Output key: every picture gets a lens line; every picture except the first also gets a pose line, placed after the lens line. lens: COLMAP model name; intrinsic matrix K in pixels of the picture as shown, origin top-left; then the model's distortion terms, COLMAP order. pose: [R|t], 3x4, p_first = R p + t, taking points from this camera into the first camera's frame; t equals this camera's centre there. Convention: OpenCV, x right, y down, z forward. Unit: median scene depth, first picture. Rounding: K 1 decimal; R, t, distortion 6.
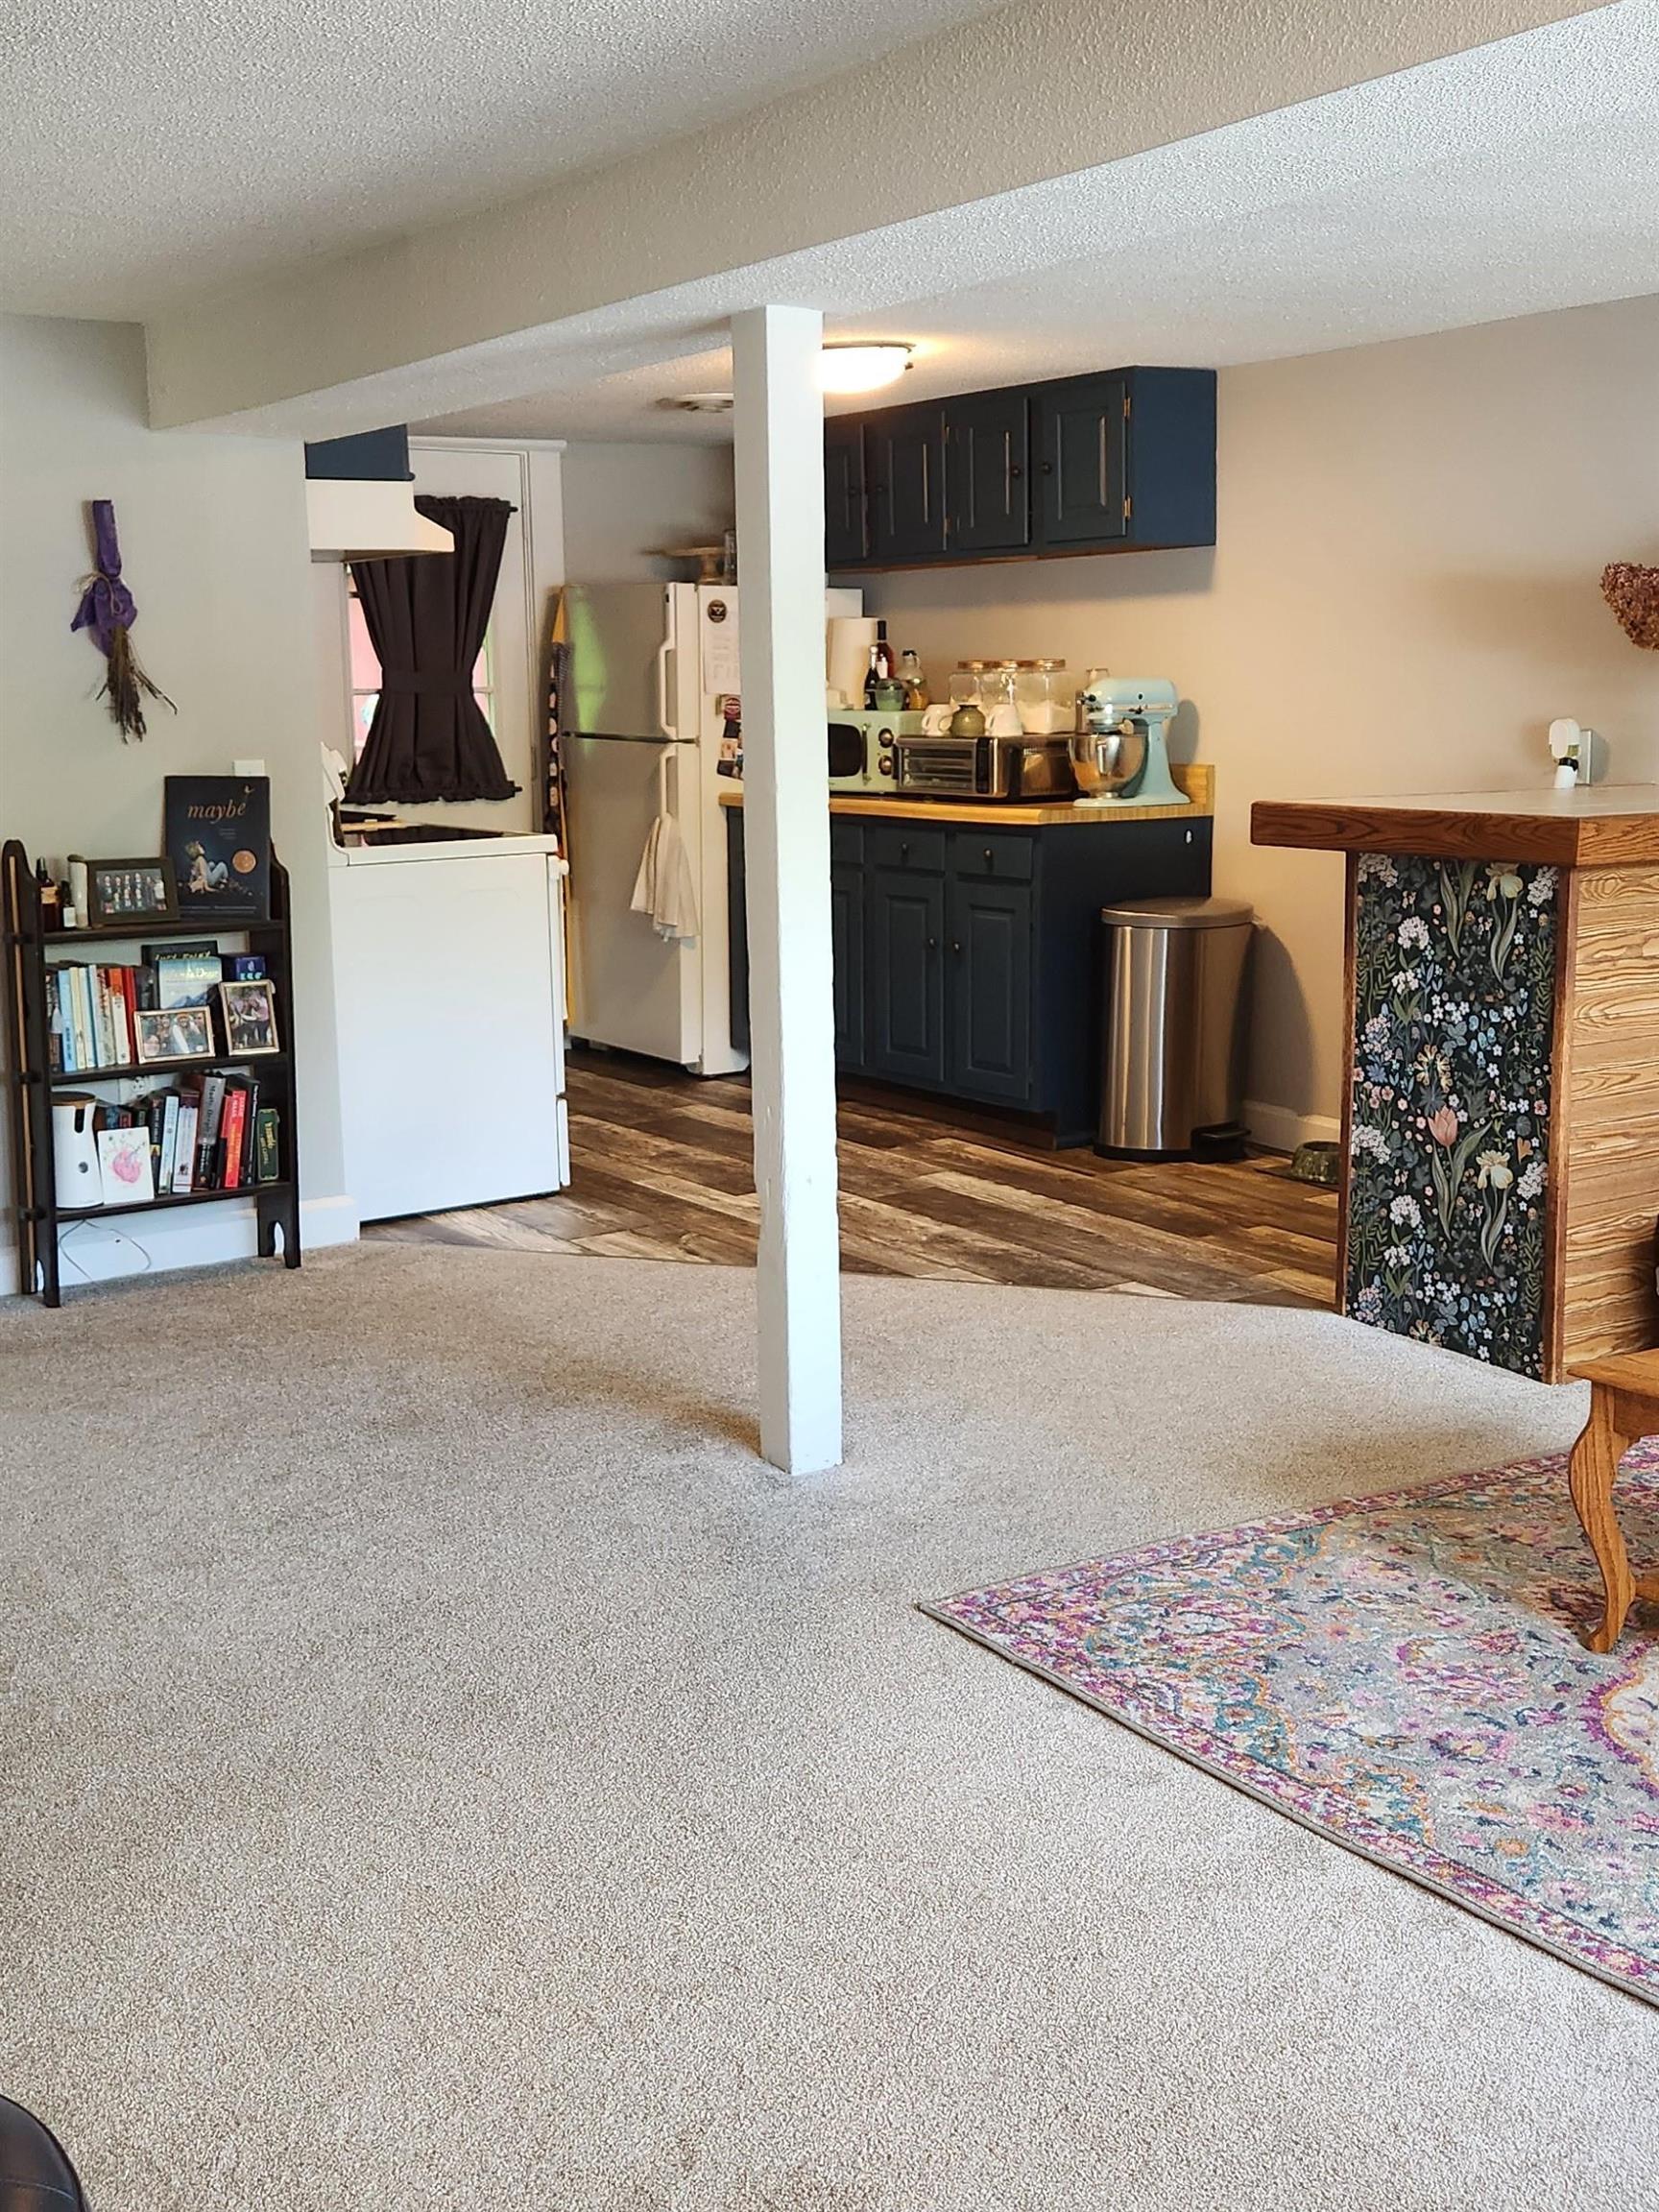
lens RADIAL K [[2398.3, 0, 821.7], [0, 2398.3, 1083.5], [0, 0, 1]] dist [0.065375, 0.000000]
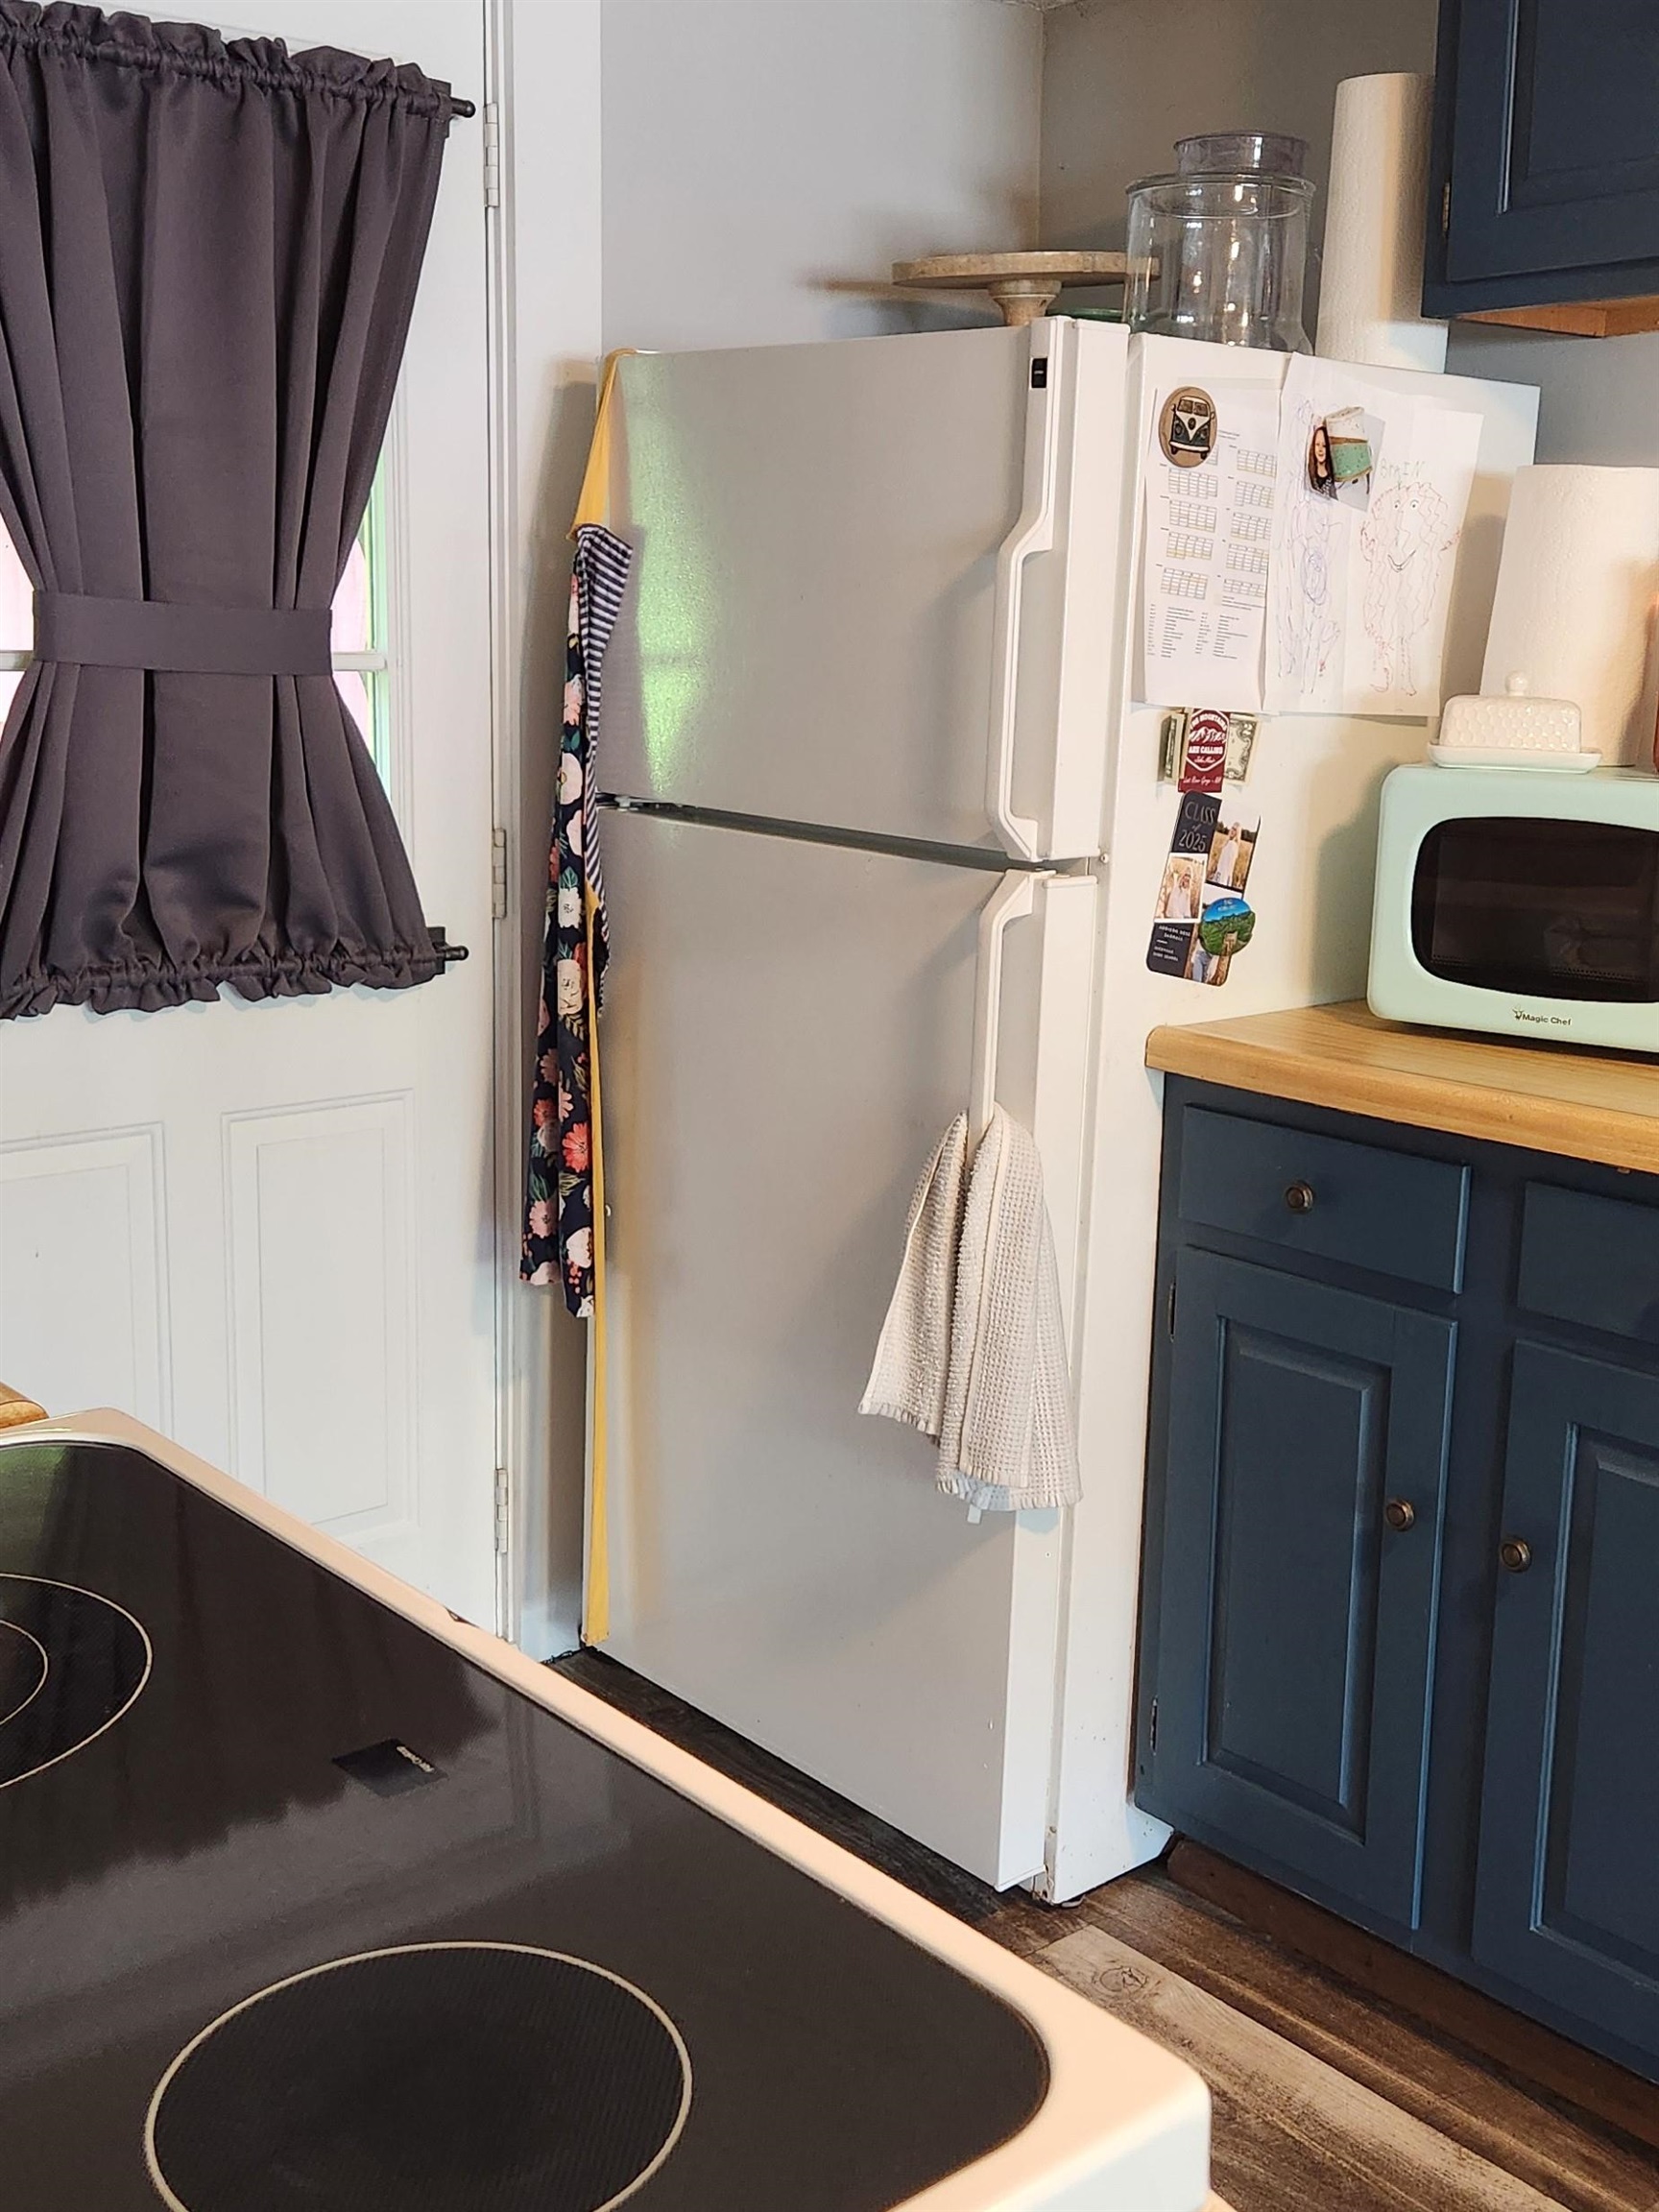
lens RADIAL K [[2398.3, 0, 834.6], [0, 2398.3, 1086.1], [0, 0, 1]] dist [0.065375, 0.000000]
pose [[0.995906, 0.016264, 0.088919, -0.105085], [-0.018378, 0.999566, 0.023017, -0.114890], [-0.088506, -0.024557, 0.995773, 0.667493]]
